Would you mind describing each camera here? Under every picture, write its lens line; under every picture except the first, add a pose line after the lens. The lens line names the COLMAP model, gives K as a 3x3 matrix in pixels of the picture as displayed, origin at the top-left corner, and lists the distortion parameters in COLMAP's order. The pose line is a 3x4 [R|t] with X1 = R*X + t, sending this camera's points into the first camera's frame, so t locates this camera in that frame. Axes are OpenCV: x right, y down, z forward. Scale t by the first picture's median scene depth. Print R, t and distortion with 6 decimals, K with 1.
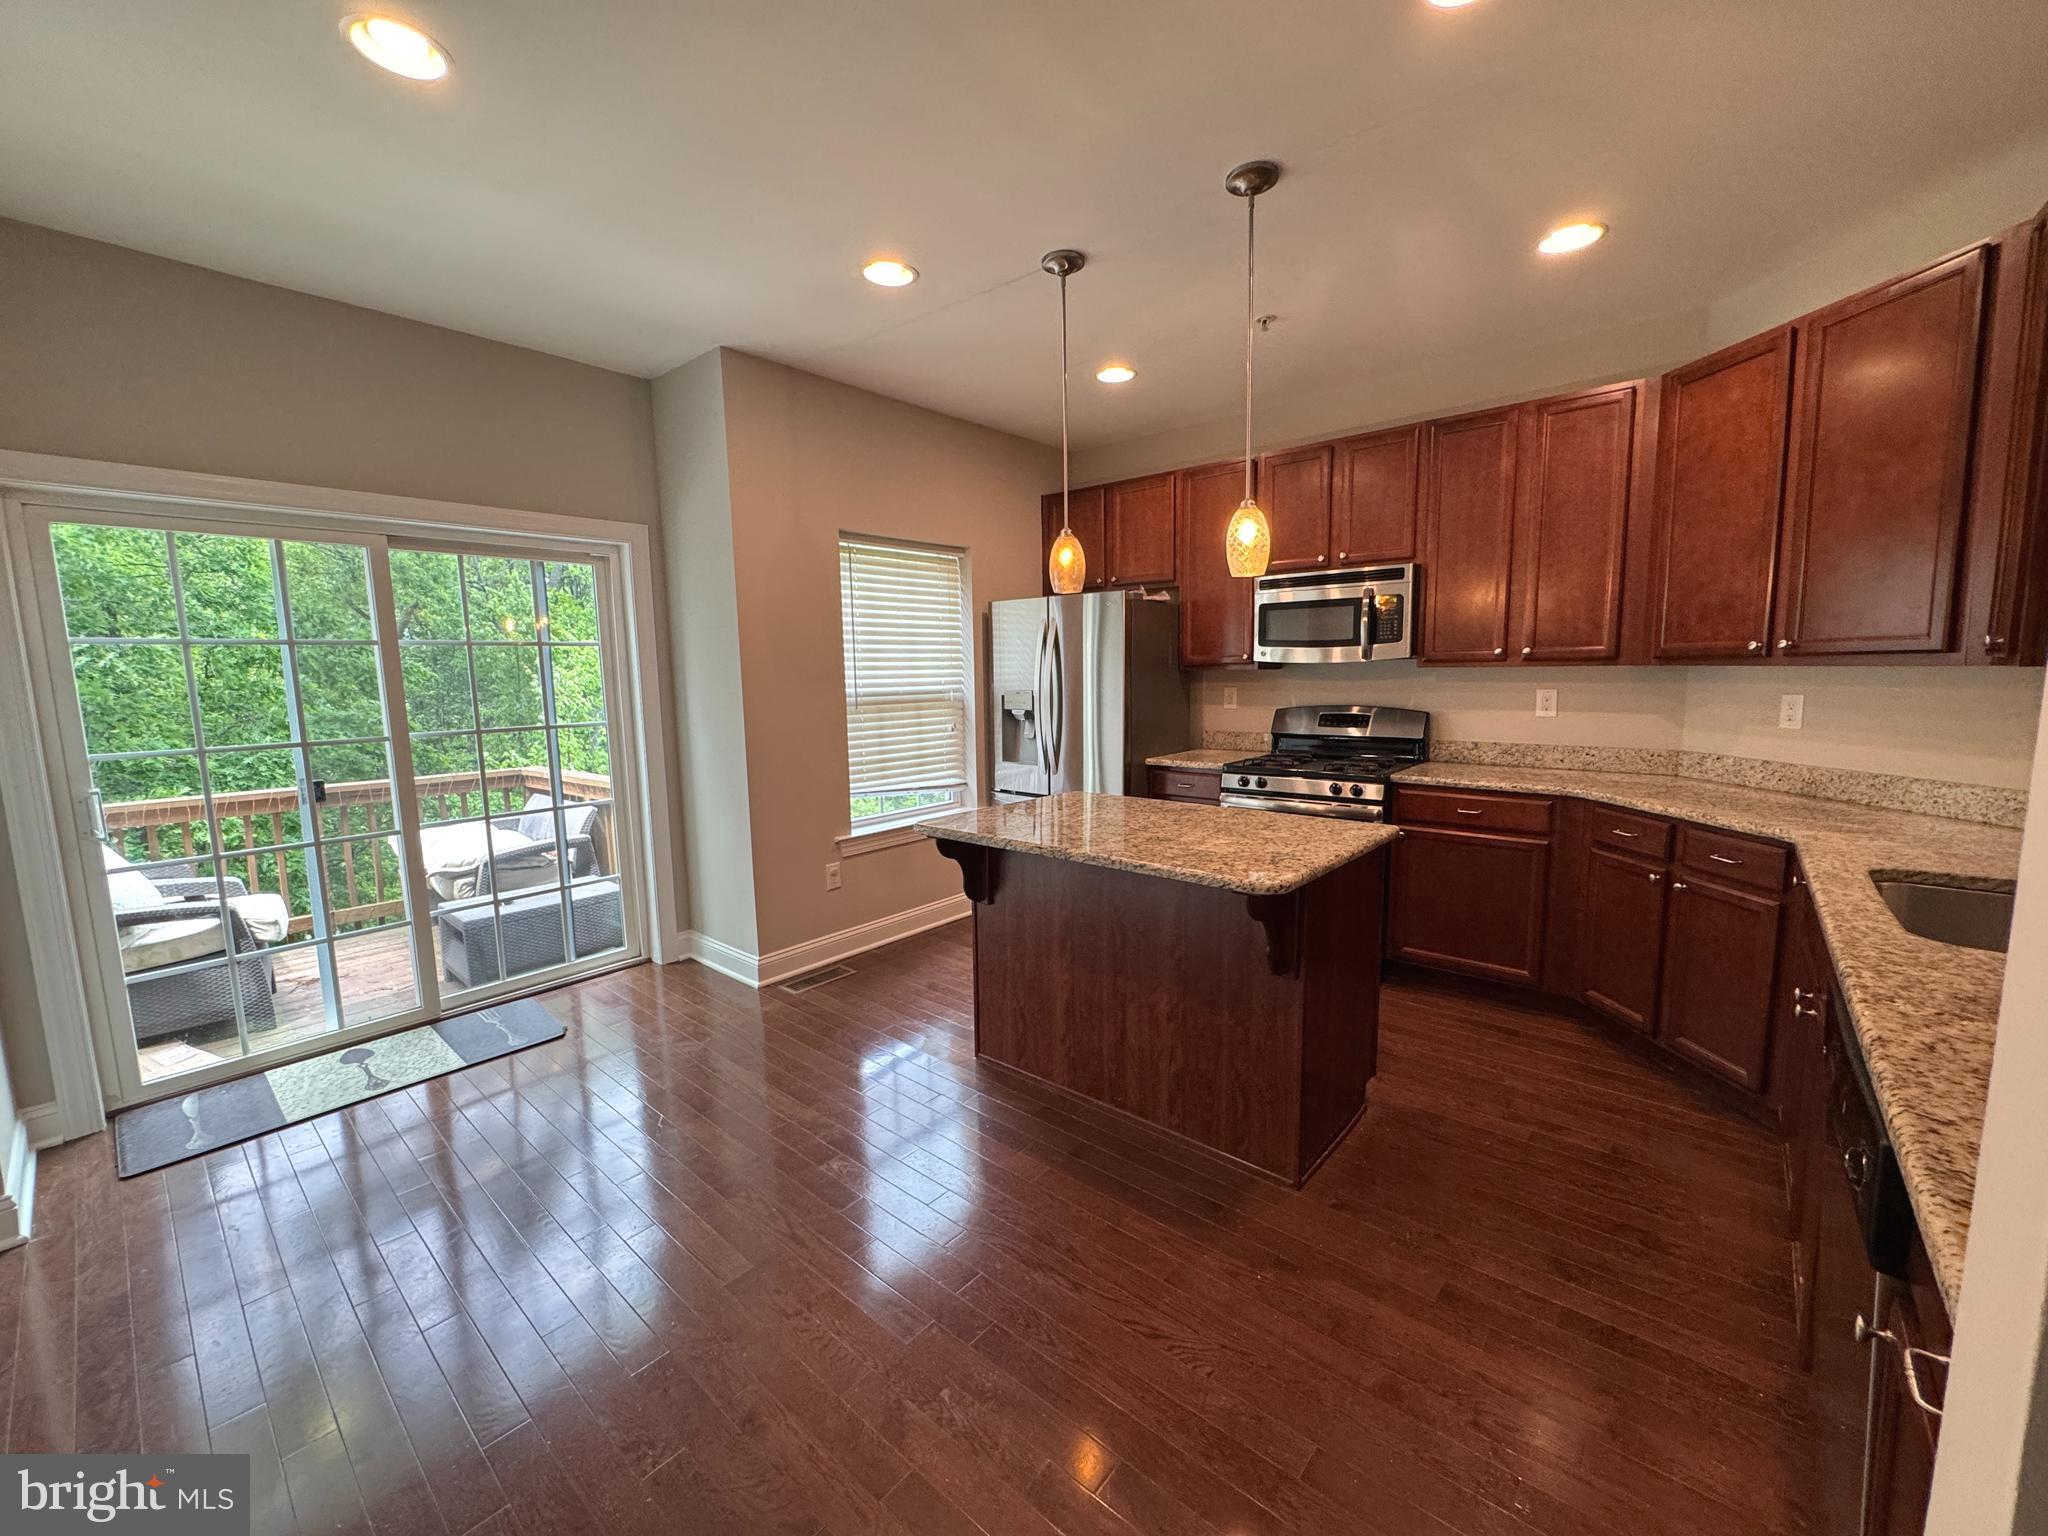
lens RADIAL K [[820.0, 0, 1032.8], [0, 820.0, 770.8], [0, 0, 1]] dist [0.001419, 0.000247]
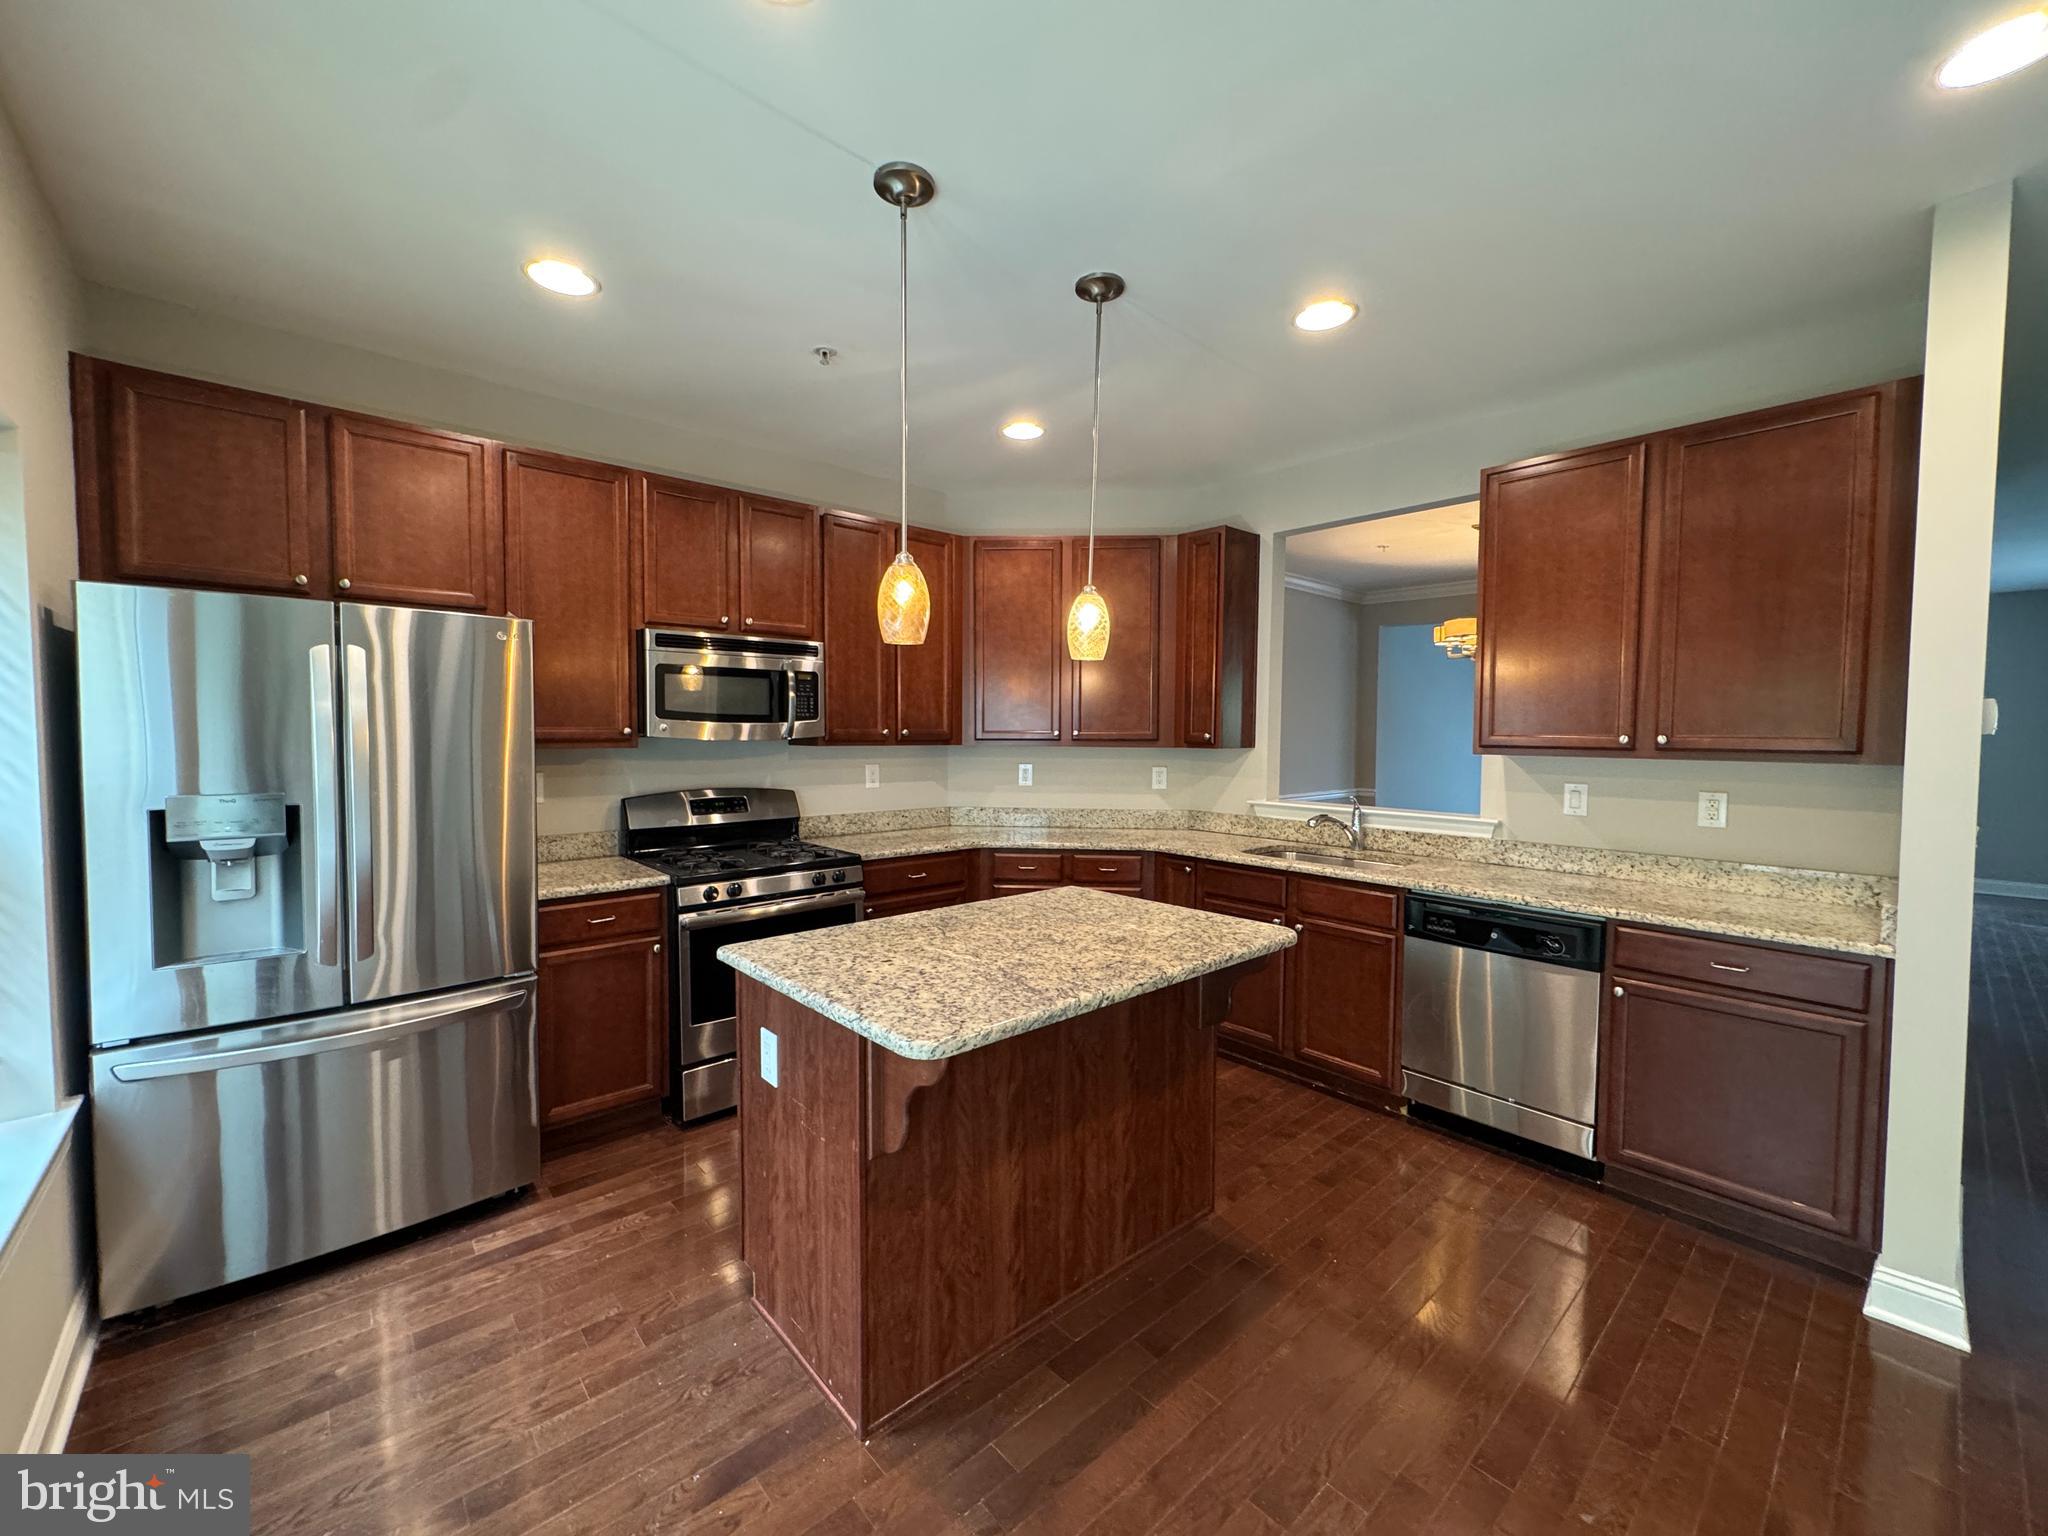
lens RADIAL K [[820.0, 0, 1031.5], [0, 820.0, 757.6], [0, 0, 1]] dist [0.001419, 0.000247]
pose [[0.119266, -0.015114, 0.992747, -0.574526], [0.117667, 0.993053, 0.000983, -0.096202], [-0.985865, 0.116696, 0.120216, 0.734441]]
